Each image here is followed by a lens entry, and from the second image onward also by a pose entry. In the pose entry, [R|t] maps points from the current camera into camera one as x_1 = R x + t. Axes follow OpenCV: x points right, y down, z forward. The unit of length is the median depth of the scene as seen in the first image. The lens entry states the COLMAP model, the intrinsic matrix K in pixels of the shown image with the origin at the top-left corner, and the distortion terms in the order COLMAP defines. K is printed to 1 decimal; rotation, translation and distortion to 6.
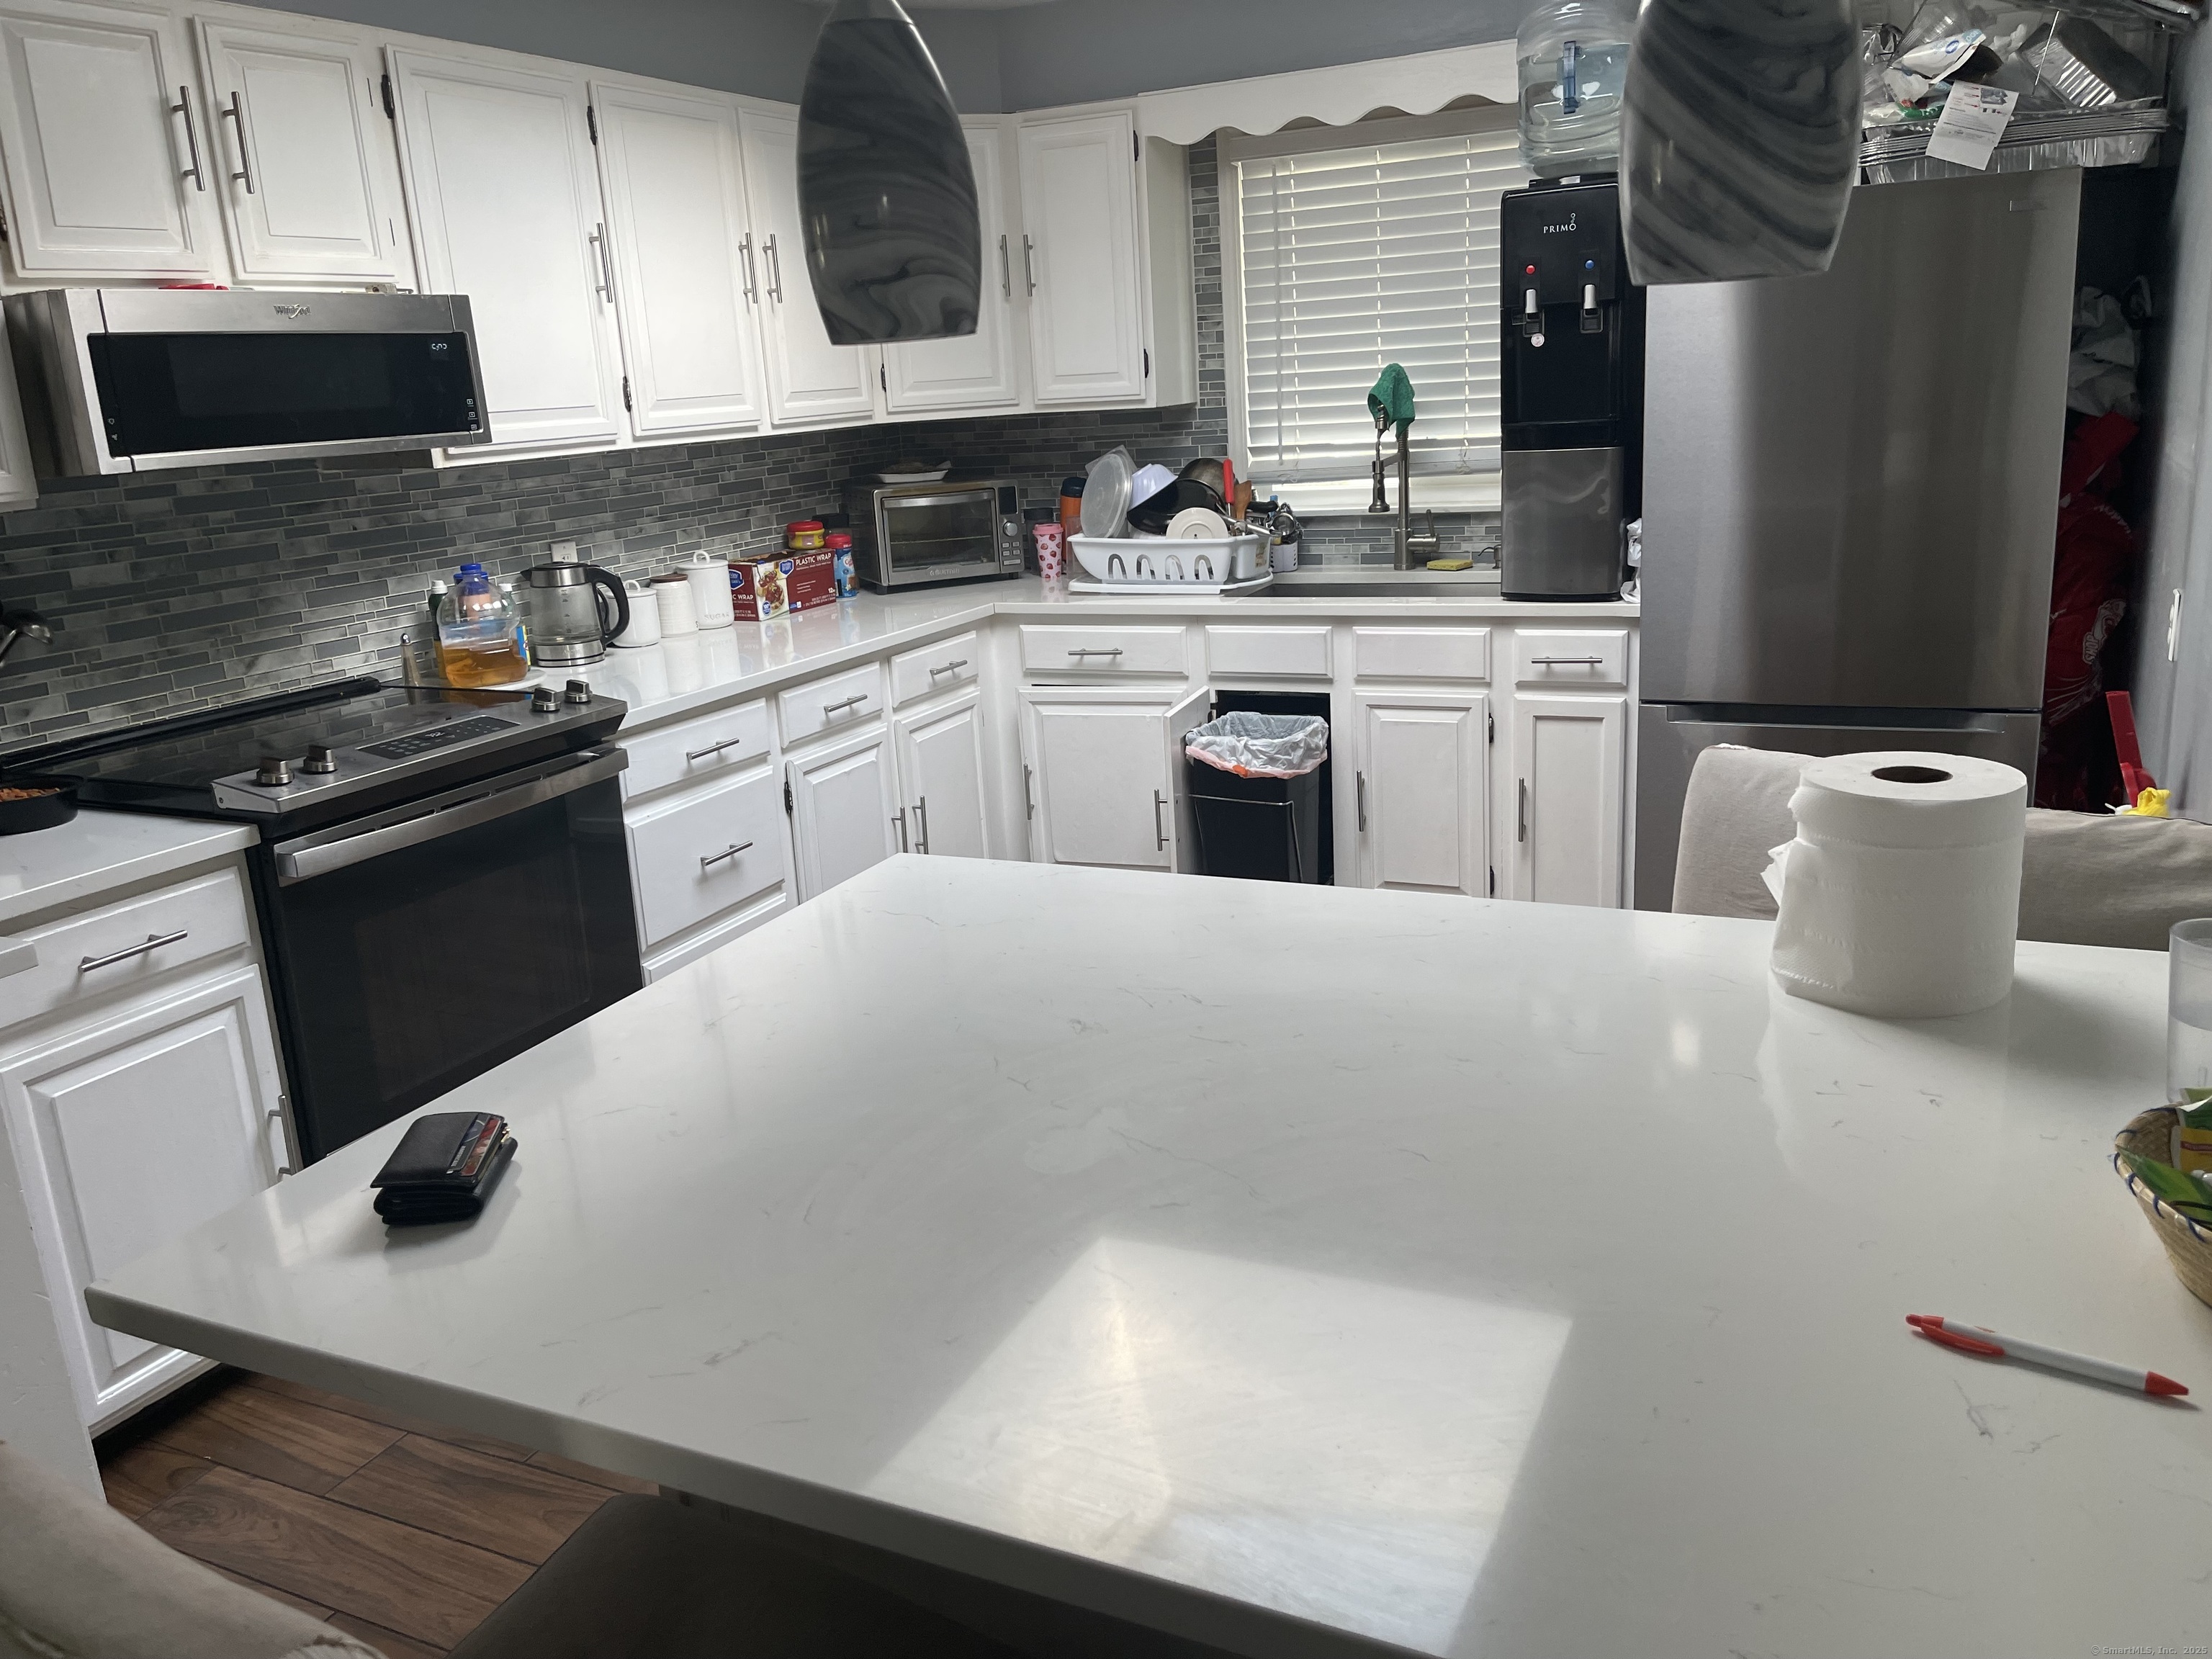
lens RADIAL K [[1637.6, 0, 1106.0], [0, 1637.6, 829.5], [0, 0, 1]] dist [0.000551, -0.068575]
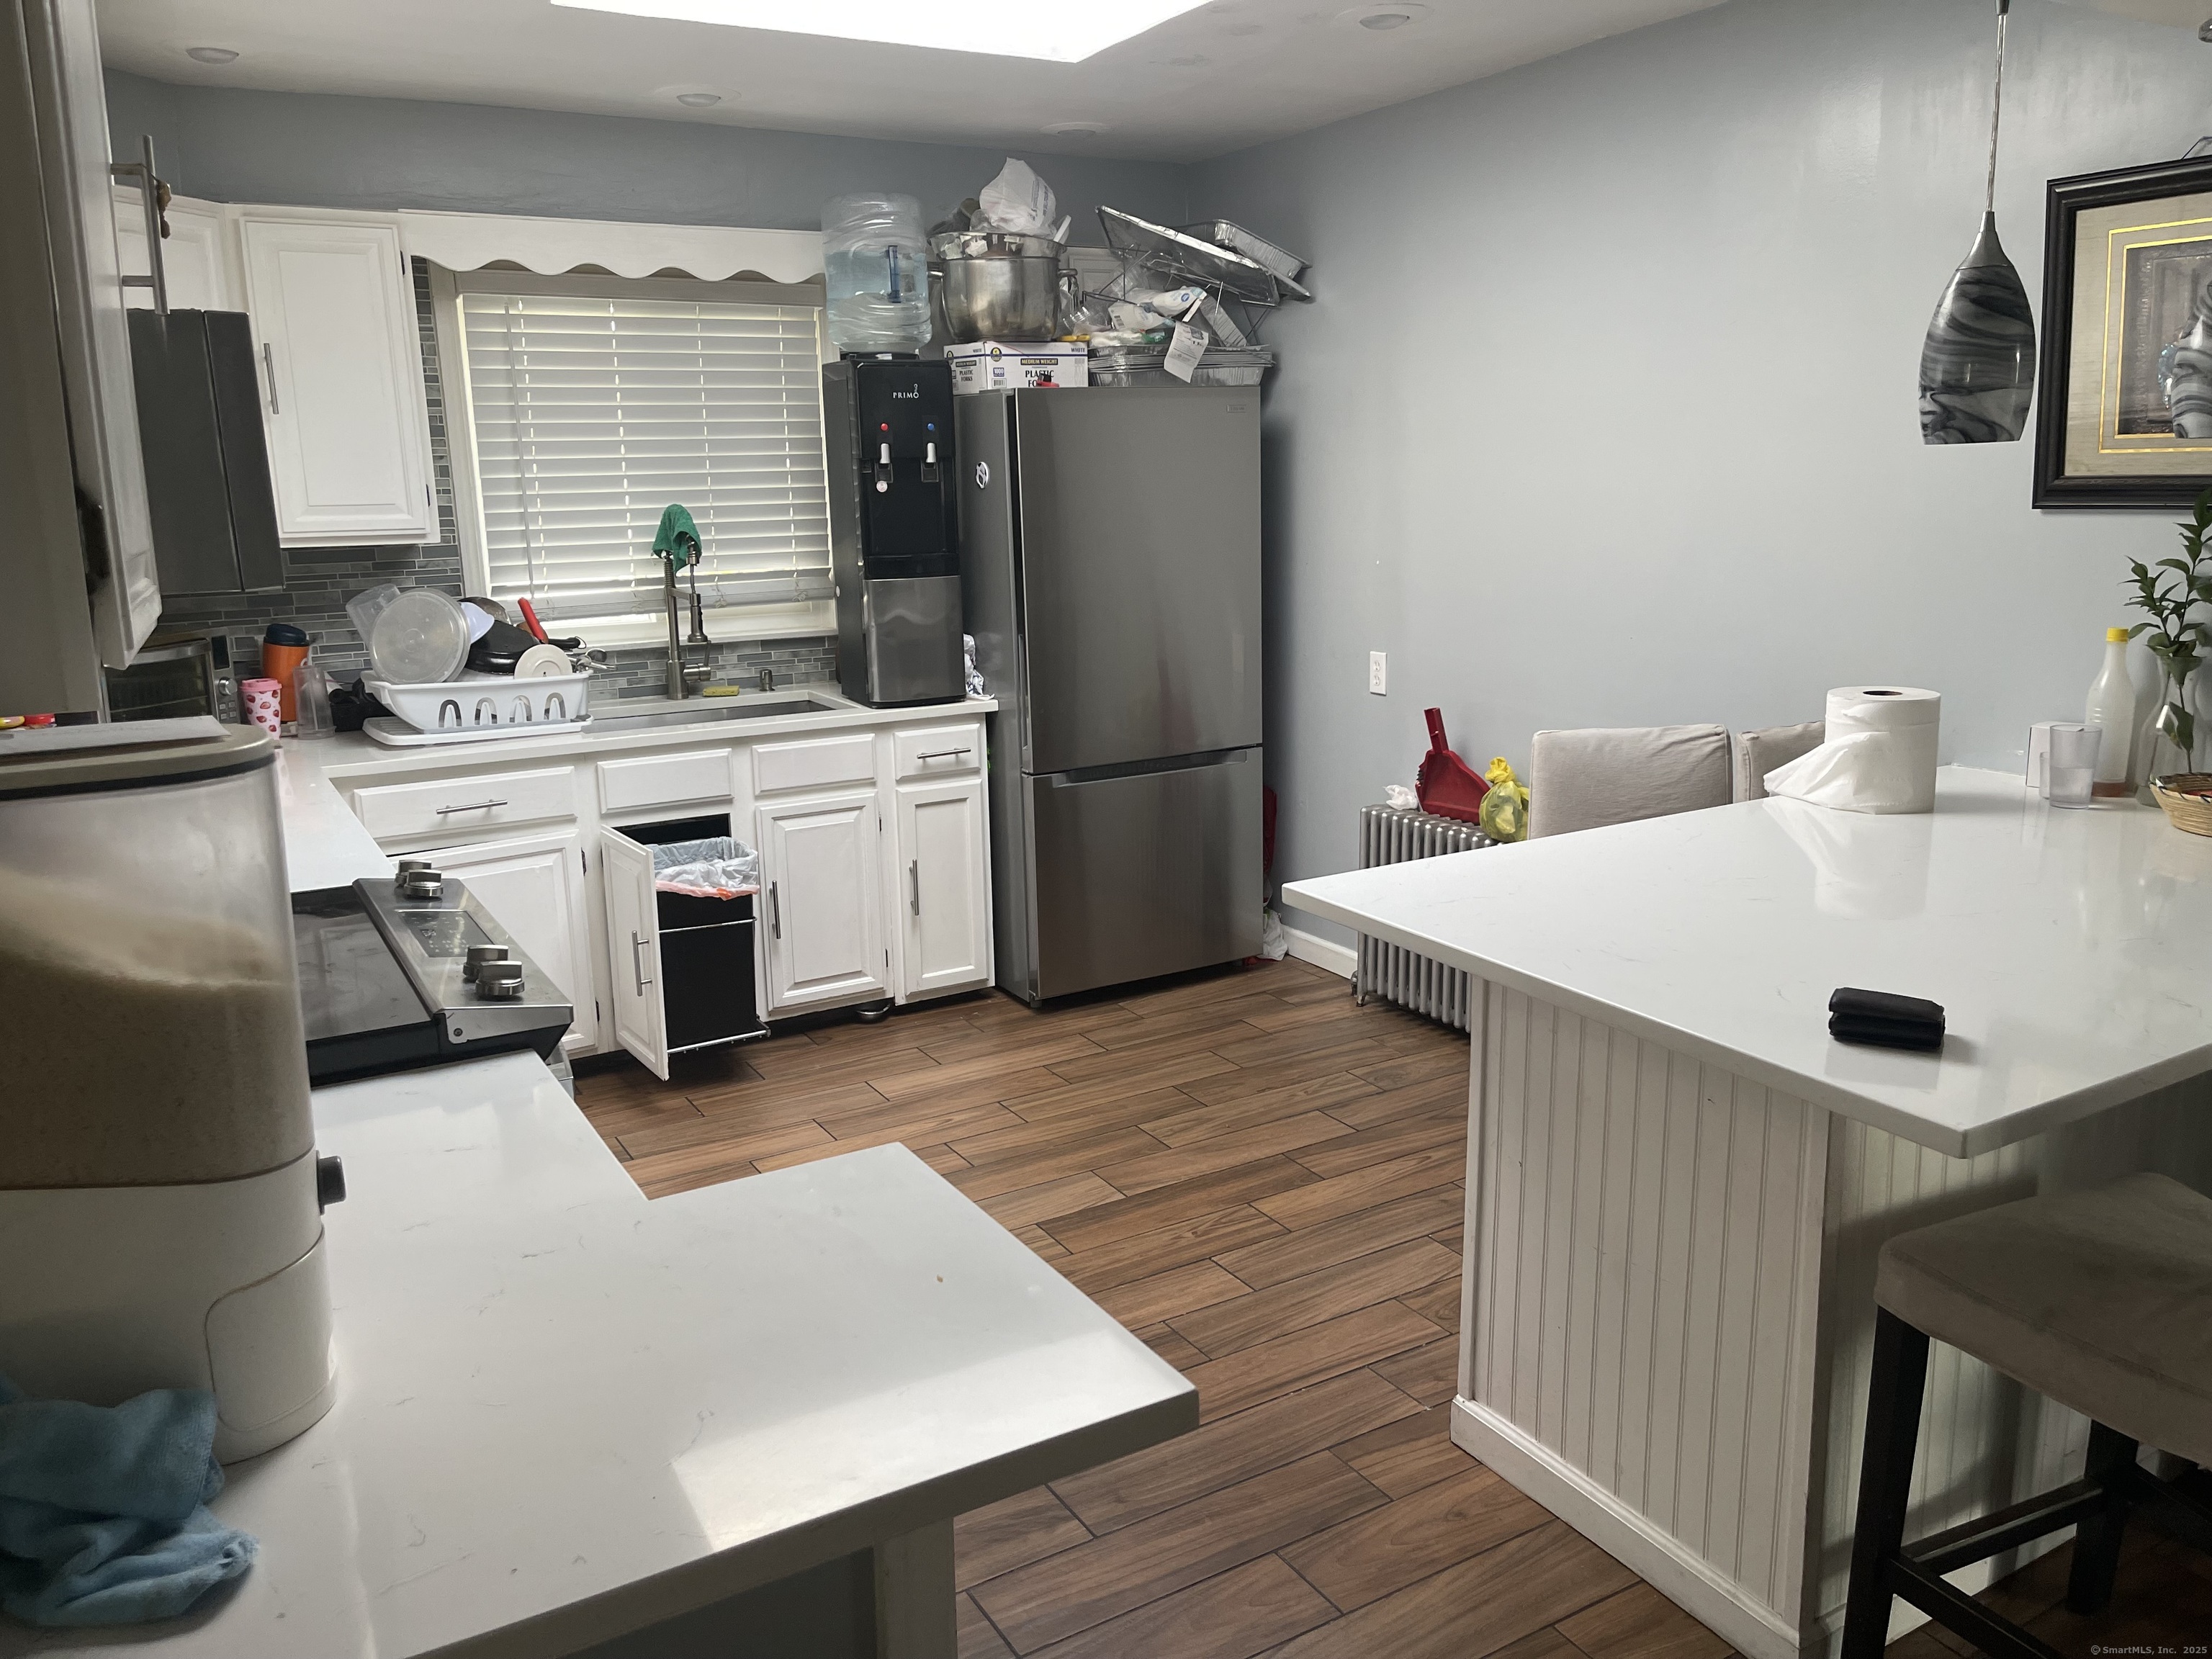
lens RADIAL K [[1611.9, 0, 1106.0], [0, 1611.9, 829.5], [0, 0, 1]] dist [-0.039562, -0.003898]
pose [[0.543628, -0.124595, 0.830027, -0.584850], [0.210624, 0.977528, 0.008788, -0.032470], [-0.812469, 0.170046, 0.557654, 0.246933]]
